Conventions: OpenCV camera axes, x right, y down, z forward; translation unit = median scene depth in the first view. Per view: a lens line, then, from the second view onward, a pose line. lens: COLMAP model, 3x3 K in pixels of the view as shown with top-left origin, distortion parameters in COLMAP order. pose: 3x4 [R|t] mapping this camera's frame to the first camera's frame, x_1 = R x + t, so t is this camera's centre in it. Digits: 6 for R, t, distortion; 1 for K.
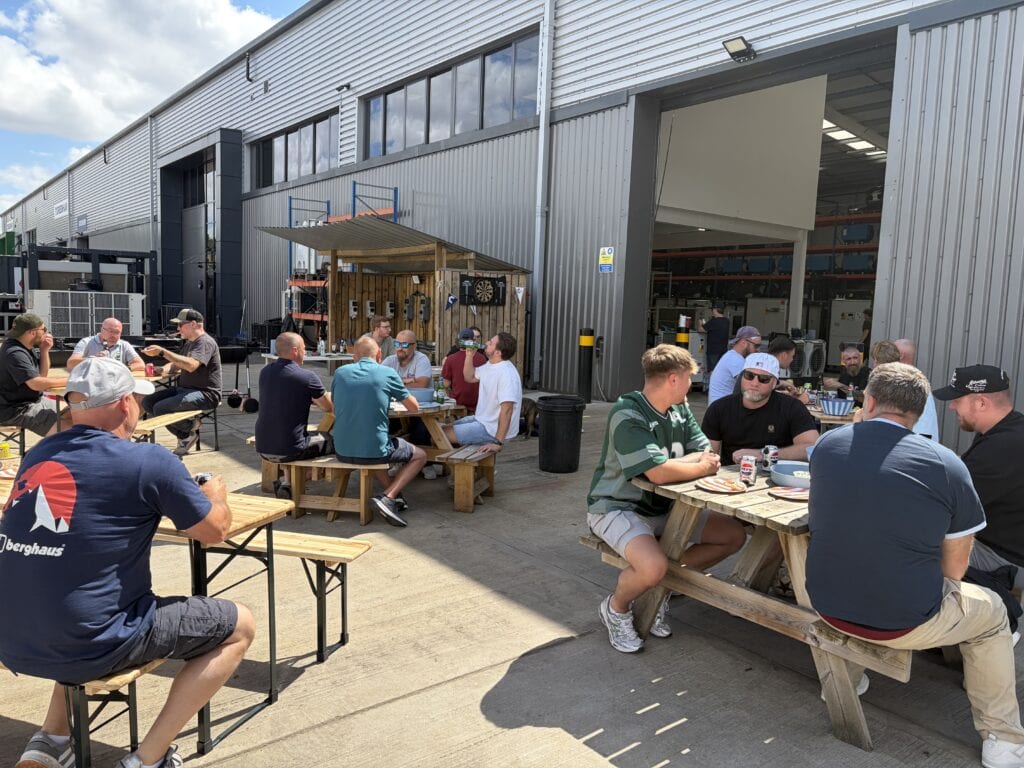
lens RADIAL K [[772.5, 0, 512.4], [0, 772.5, 392.9], [0, 0, 1]] dist [0.022828, -0.016599]
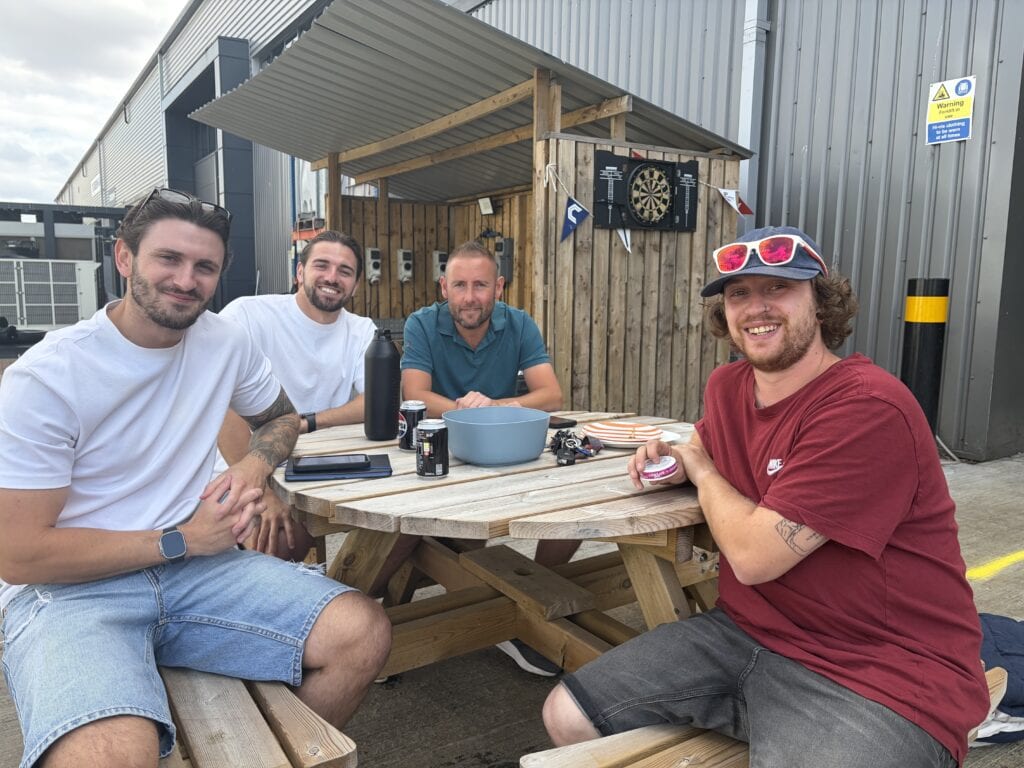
lens RADIAL K [[772.5, 0, 516.1], [0, 772.5, 386.6], [0, 0, 1]] dist [0.022828, -0.016599]
pose [[0.996254, -0.009412, -0.085964, -0.072425], [0.010573, 0.999859, 0.013059, -0.034742], [0.085829, -0.013919, 0.996213, 0.572052]]
